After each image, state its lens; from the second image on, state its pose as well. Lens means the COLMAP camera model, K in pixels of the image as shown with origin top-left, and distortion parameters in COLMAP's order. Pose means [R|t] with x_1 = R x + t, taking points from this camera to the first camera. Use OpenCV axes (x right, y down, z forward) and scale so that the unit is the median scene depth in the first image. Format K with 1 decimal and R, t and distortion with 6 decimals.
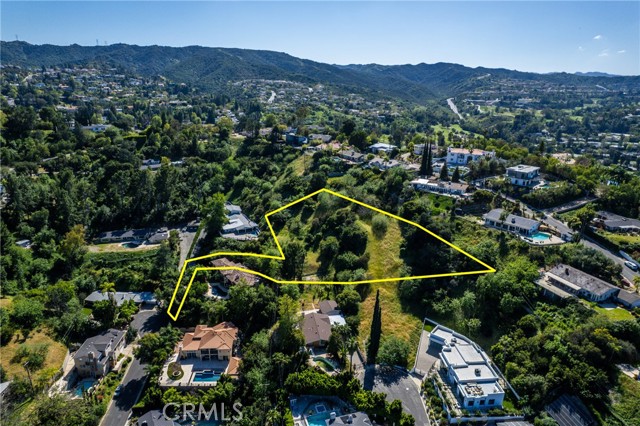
lens RADIAL K [[413.1, 0, 321.1], [0, 413.1, 216.6], [0, 0, 1]] dist [-0.078693, 0.072301]
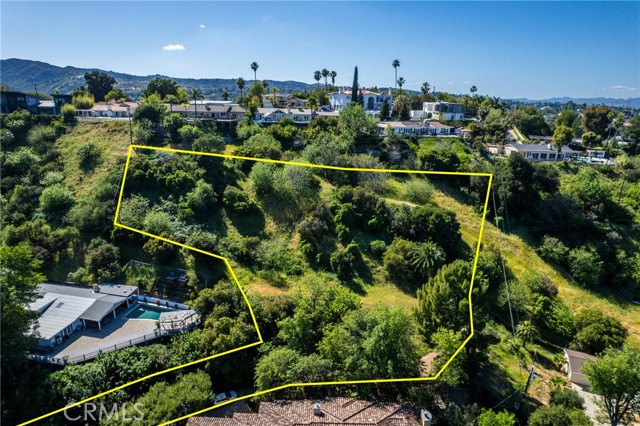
lens RADIAL K [[413.1, 0, 321.1], [0, 413.1, 216.6], [0, 0, 1]] dist [-0.078693, 0.072301]
pose [[0.606577, -0.230084, 0.761003, -0.325693], [0.242206, 0.965185, 0.098760, -0.036223], [-0.757232, 0.124414, 0.641187, 0.657279]]
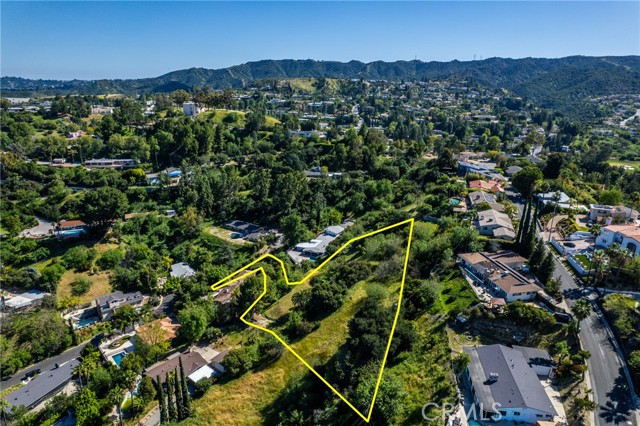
lens RADIAL K [[413.1, 0, 321.1], [0, 413.1, 216.6], [0, 0, 1]] dist [-0.078693, 0.072301]
pose [[0.647073, 0.225269, -0.728389, 0.504157], [-0.246242, 0.965903, 0.079973, -0.131432], [0.721569, 0.127611, 0.680480, 0.380234]]
